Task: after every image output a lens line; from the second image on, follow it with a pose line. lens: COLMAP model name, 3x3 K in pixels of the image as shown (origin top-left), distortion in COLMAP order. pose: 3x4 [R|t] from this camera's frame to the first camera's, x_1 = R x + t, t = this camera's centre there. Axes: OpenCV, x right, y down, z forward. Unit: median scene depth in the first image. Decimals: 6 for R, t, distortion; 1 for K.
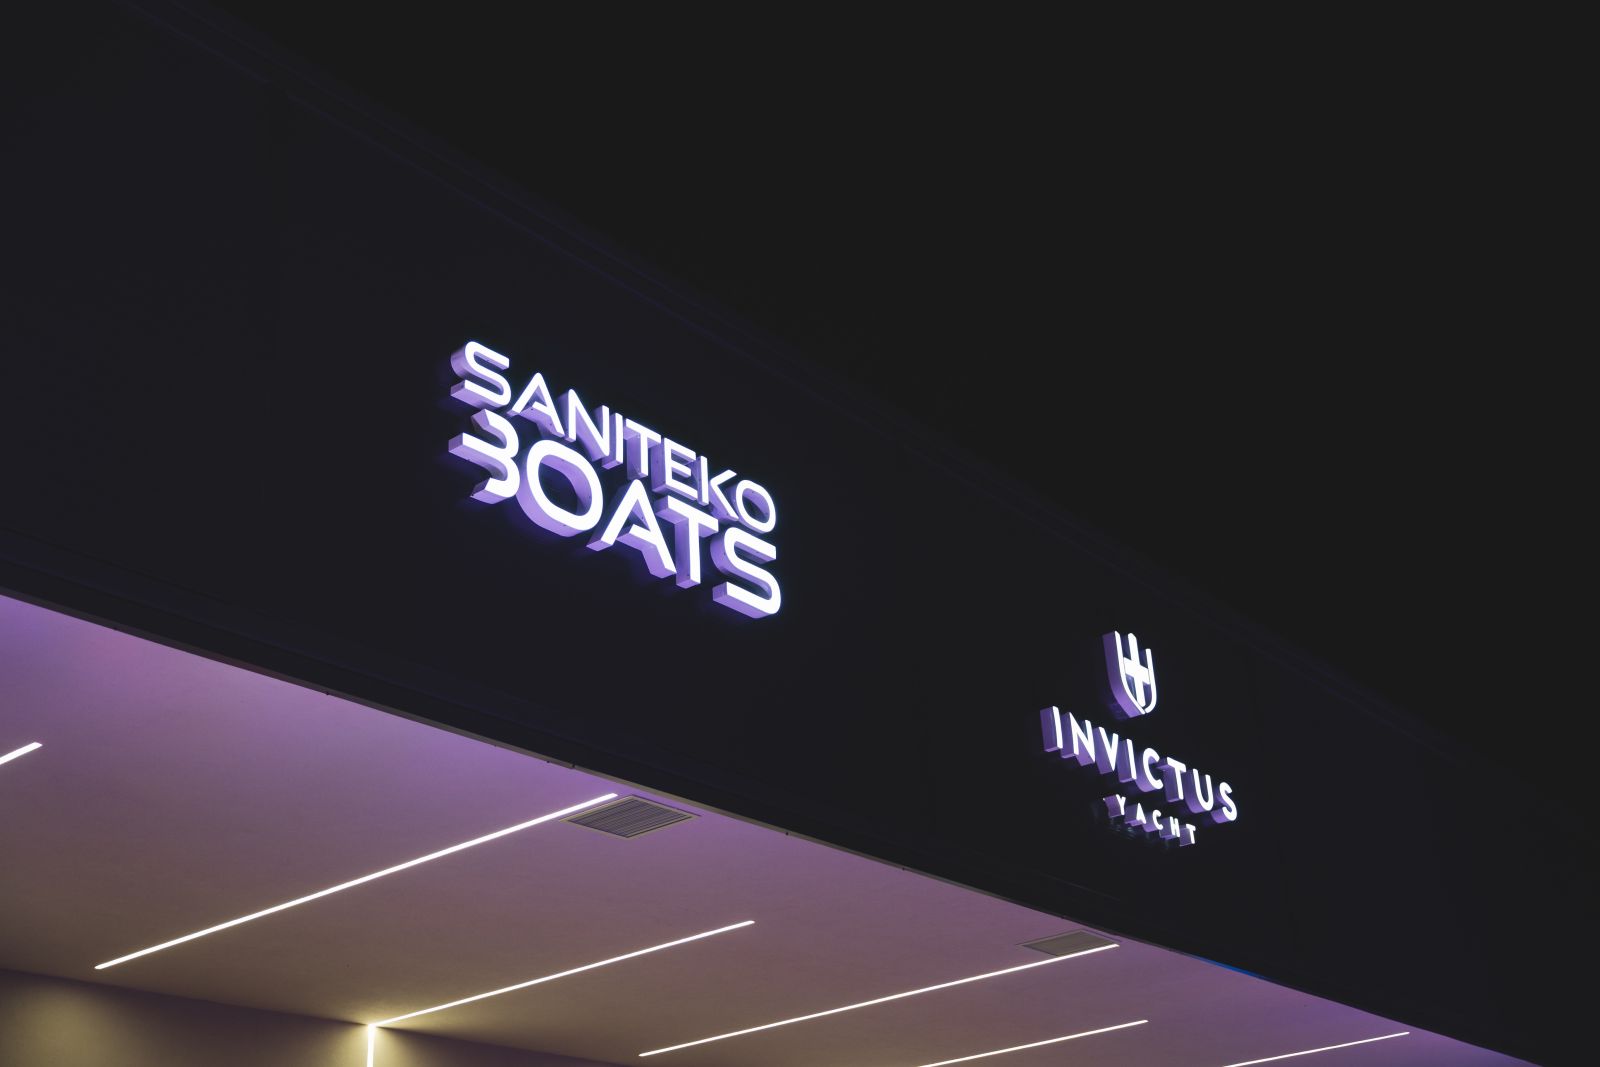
lens RADIAL K [[1964.4, 0, 800.0], [0, 1964.4, 533.5], [0, 0, 1]] dist [0.005006, 0.025138]
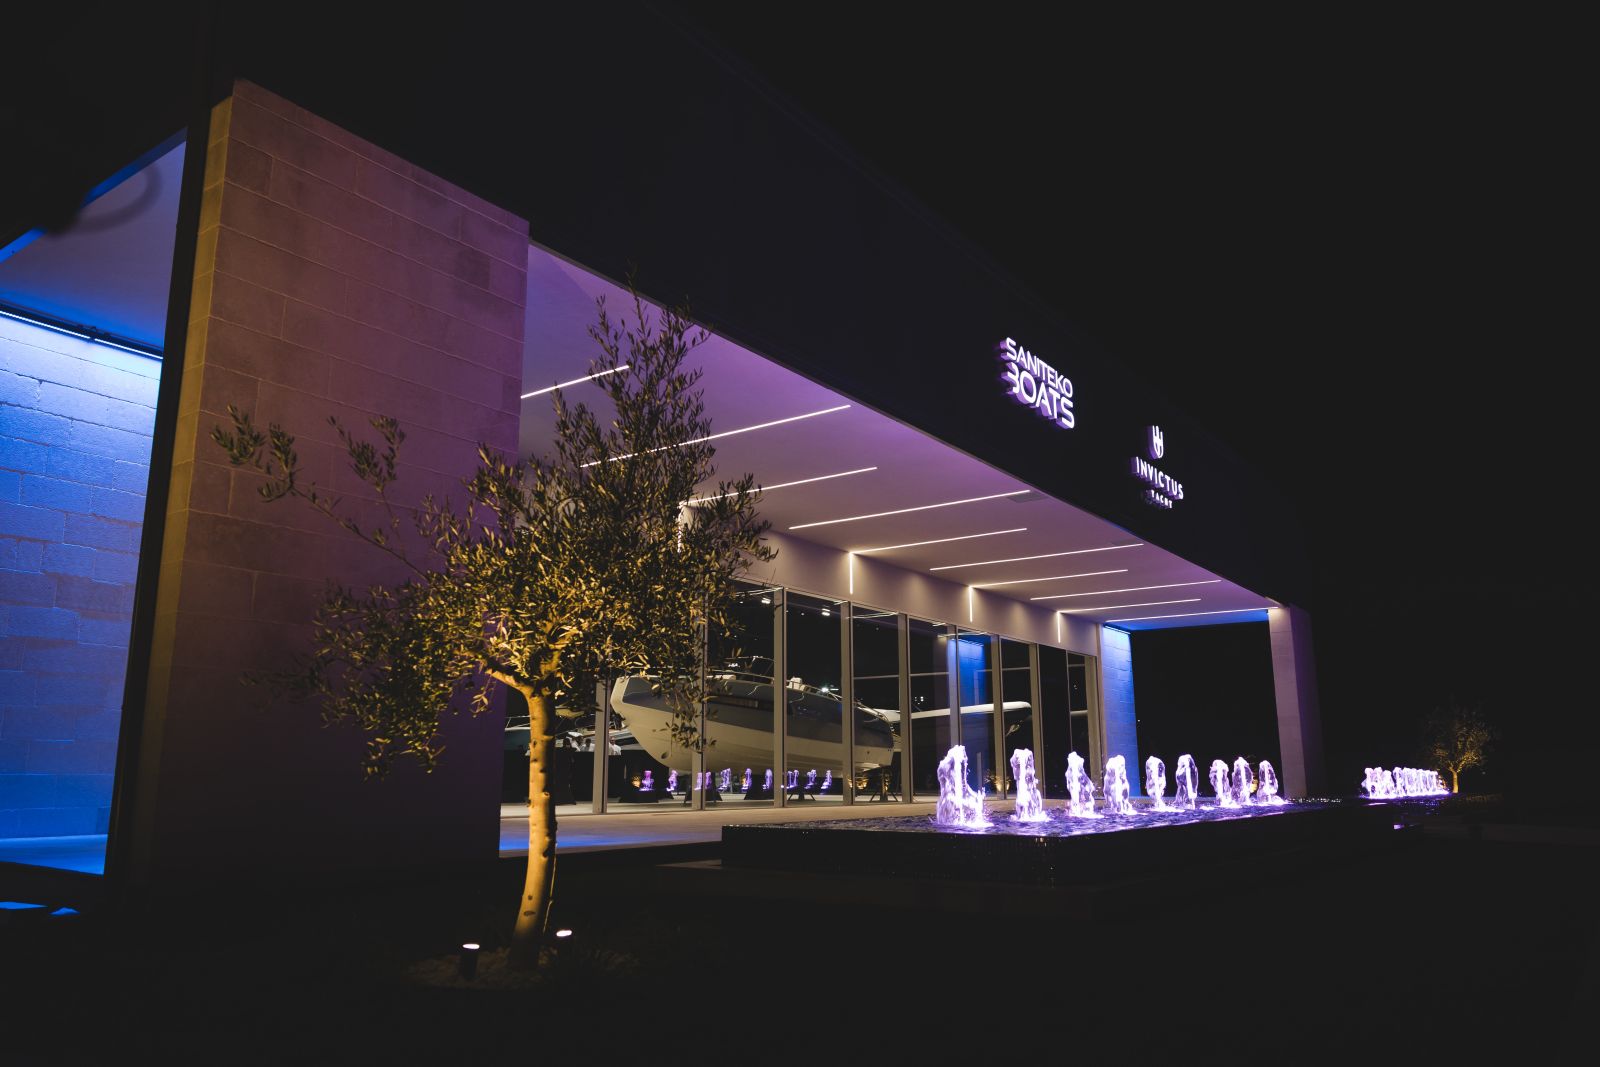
lens RADIAL K [[1140.5, 0, 776.5], [0, 1140.5, 534.6], [0, 0, 1]] dist [0.001219, 0.000612]
pose [[0.997414, 0.067981, 0.023323, -0.484441], [-0.071530, 0.970498, 0.230254, -0.163633], [-0.006982, -0.231327, 0.972851, -0.664622]]
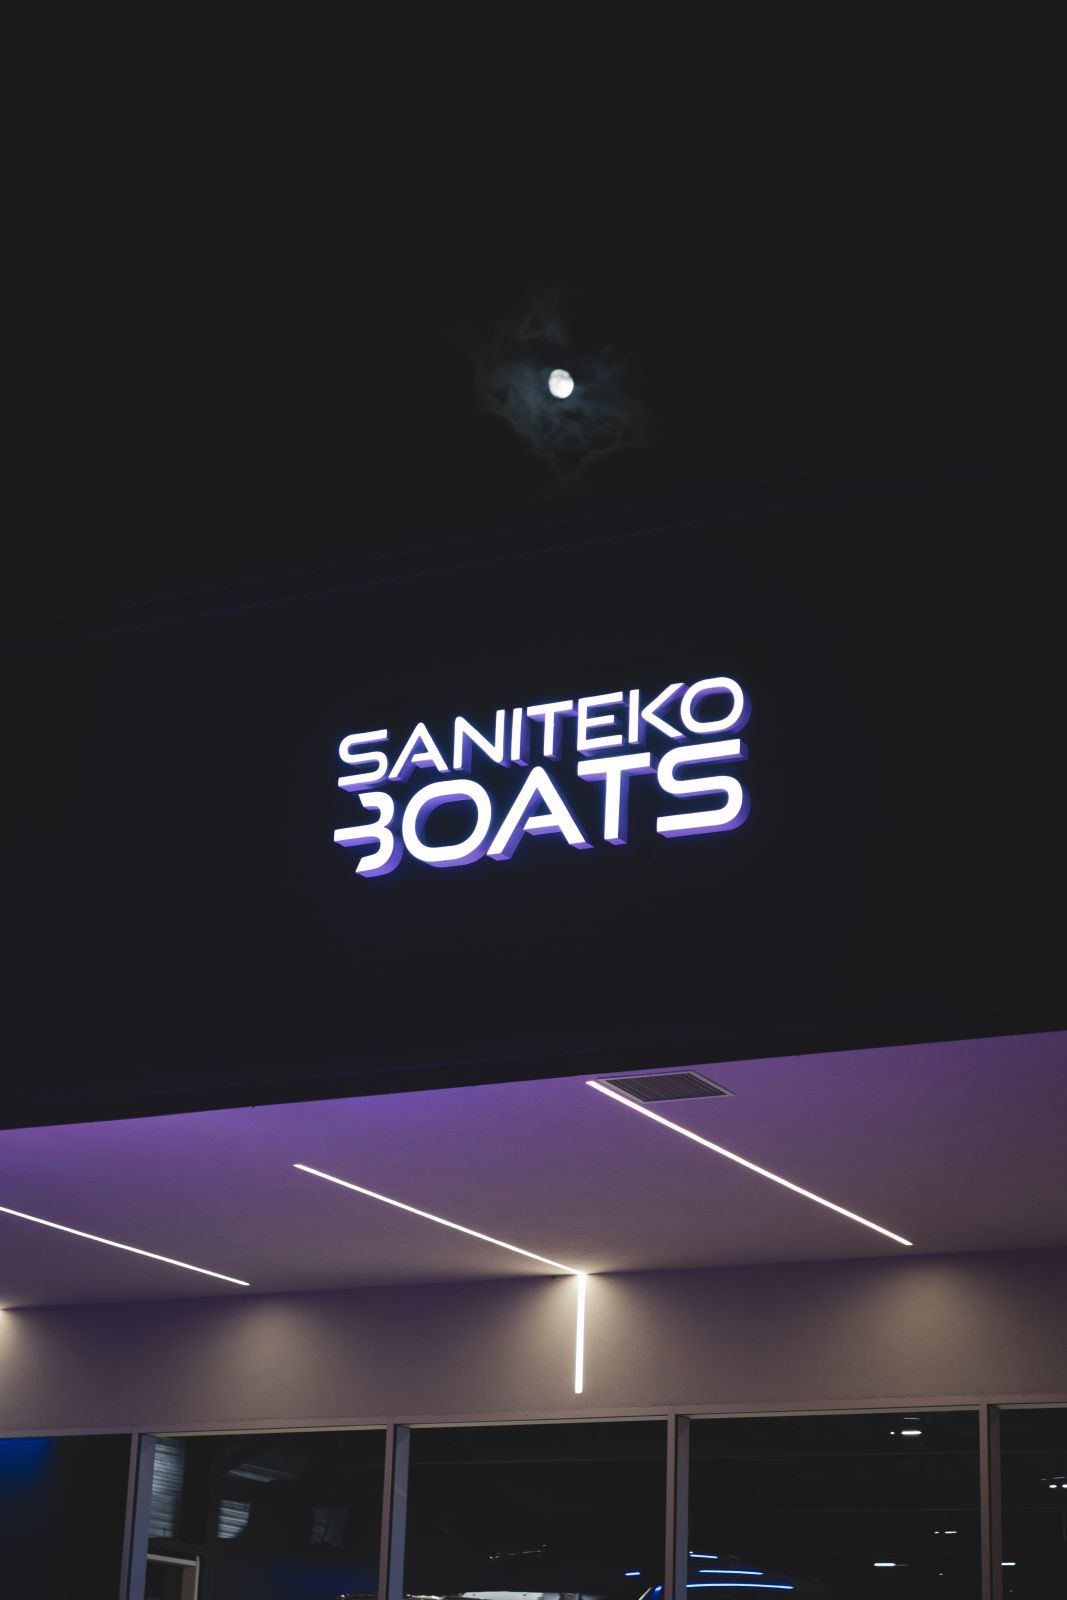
lens RADIAL K [[2884.2, 0, 533.5], [0, 2884.2, 800.0], [0, 0, 1]] dist [0.036639, 0.053576]
pose [[0.186423, -0.261596, -0.947003, 1.247296], [0.383202, 0.906918, -0.175088, 0.234055], [0.904656, -0.330253, 0.269315, 0.585741]]
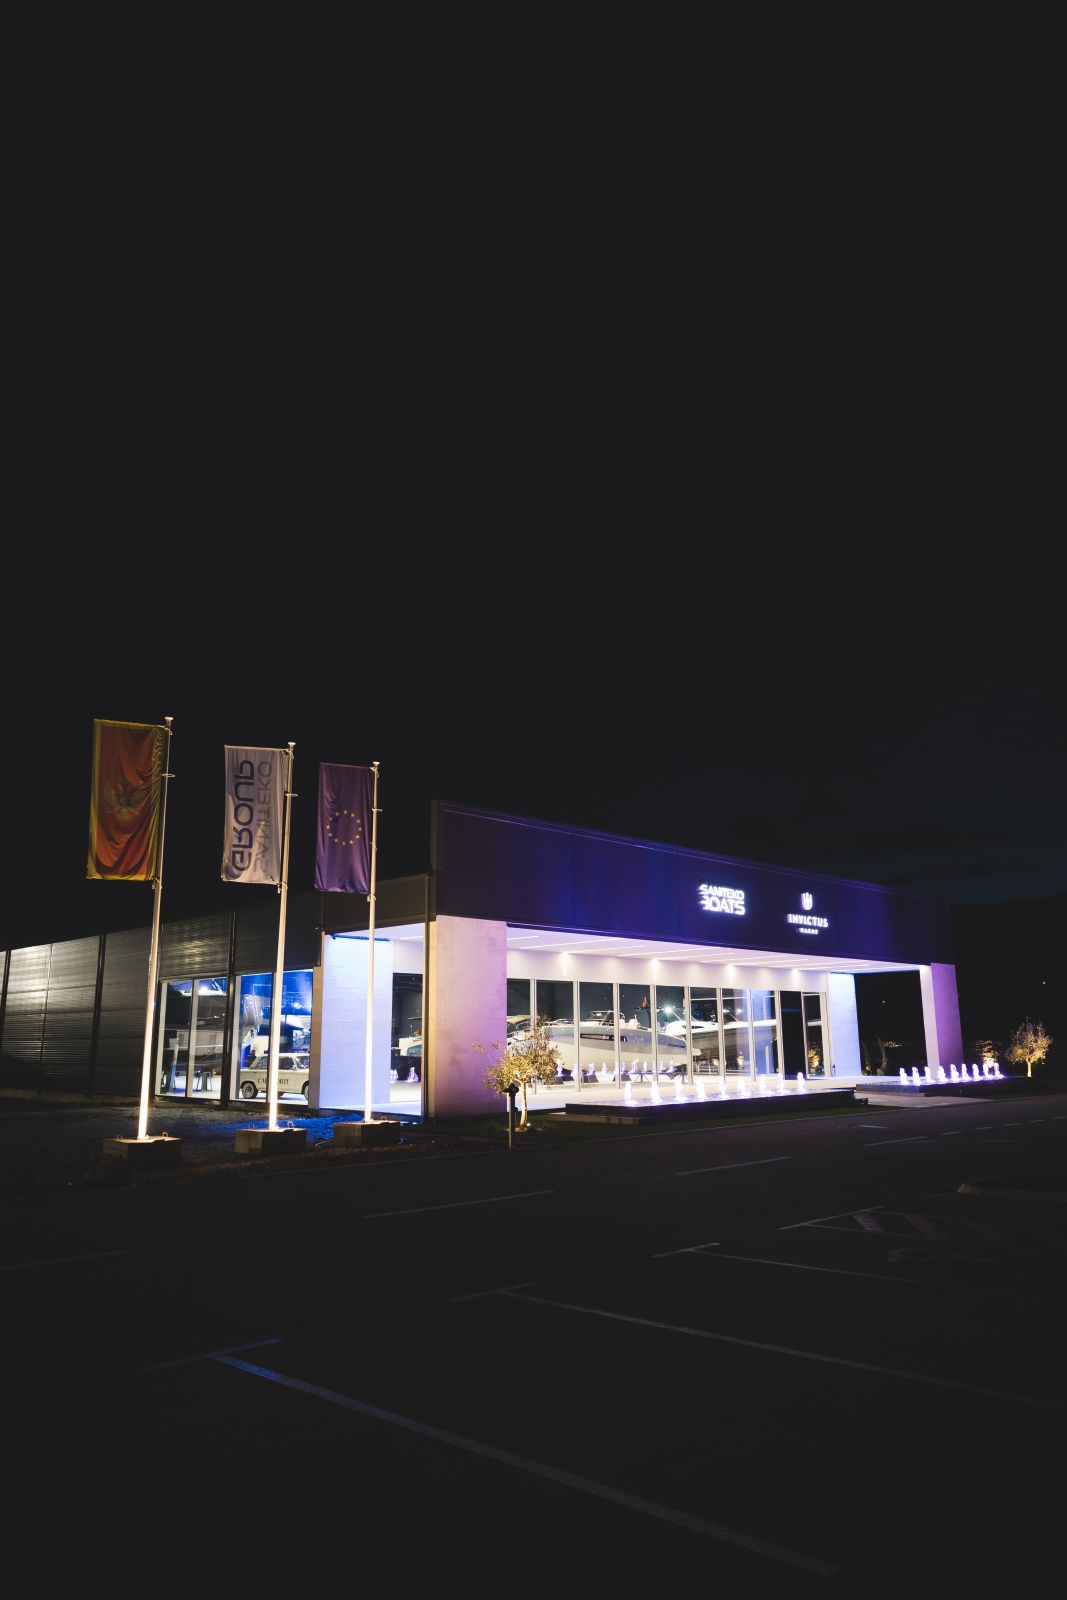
lens RADIAL K [[1079.1, 0, 524.4], [0, 1079.1, 801.5], [0, 0, 1]] dist [-0.008434, -0.004052]
pose [[0.991100, 0.027832, -0.130178, -0.271713], [0.002976, 0.973023, 0.230690, -1.121323], [0.133087, -0.229024, 0.964280, -2.355033]]
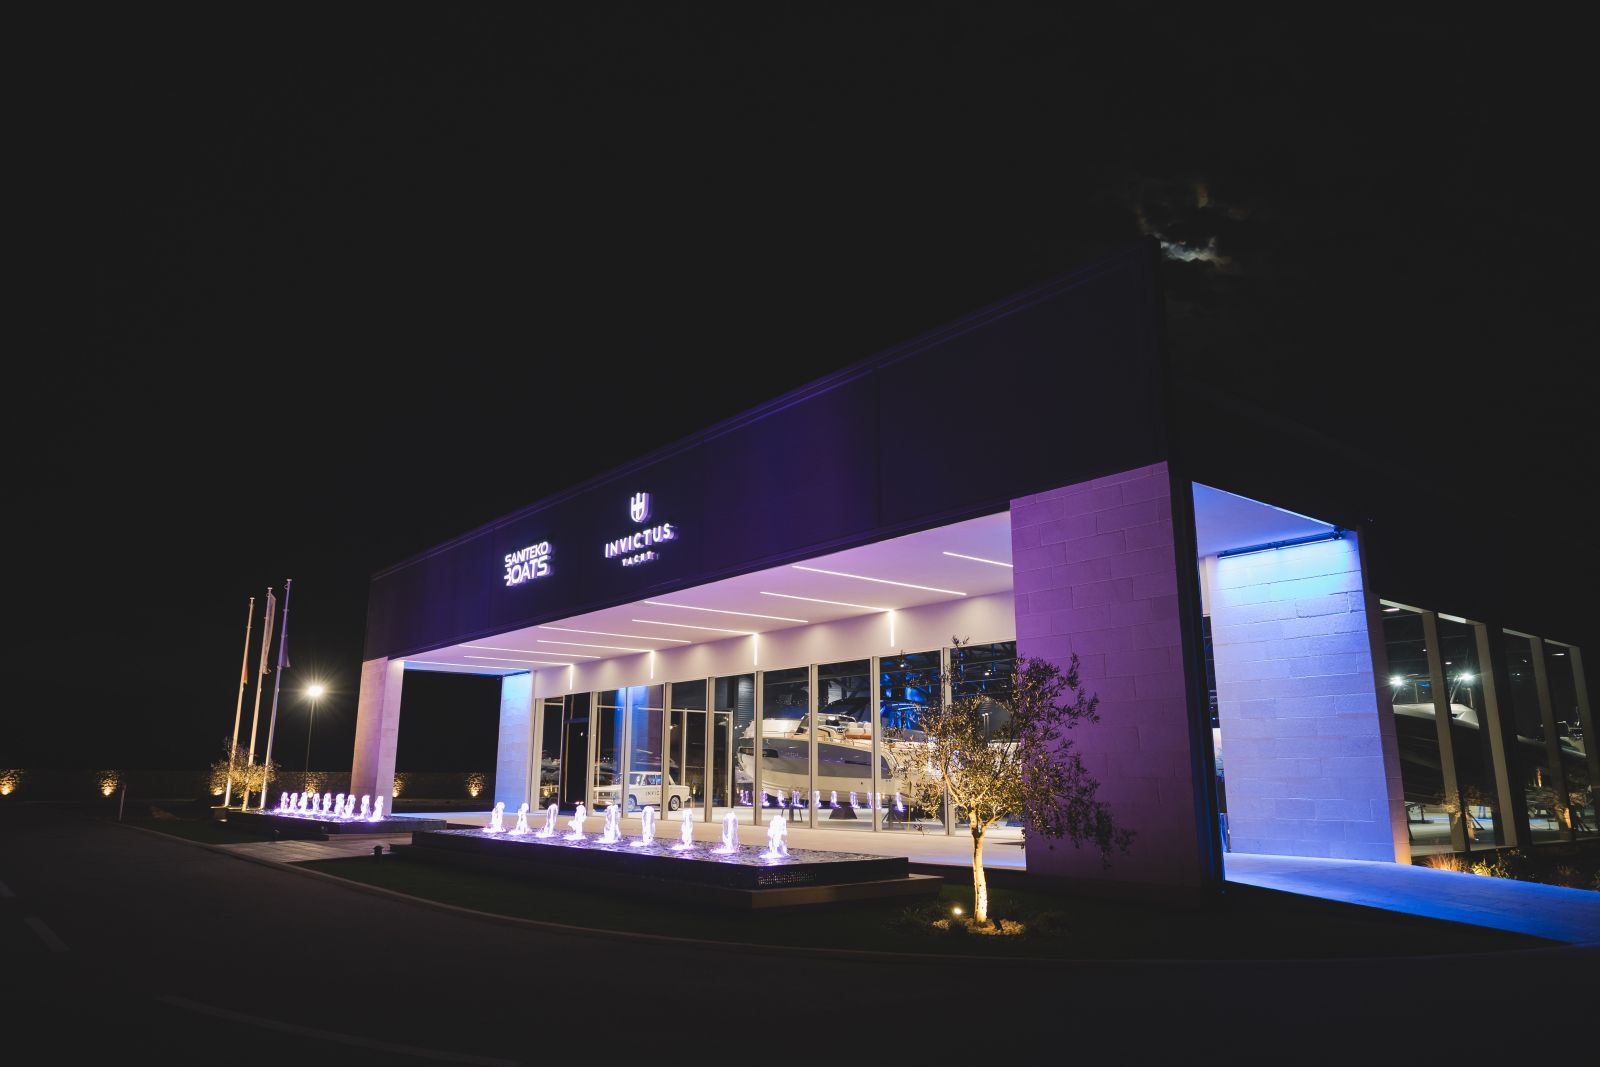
lens RADIAL K [[1079.1, 0, 800.0], [0, 1079.1, 533.5], [0, 0, 1]] dist [-0.008434, -0.004052]
pose [[-0.208162, -0.157892, -0.965266, 2.240174], [0.432808, 0.870137, -0.235667, 0.790612], [0.877123, -0.466832, -0.112793, 1.853210]]
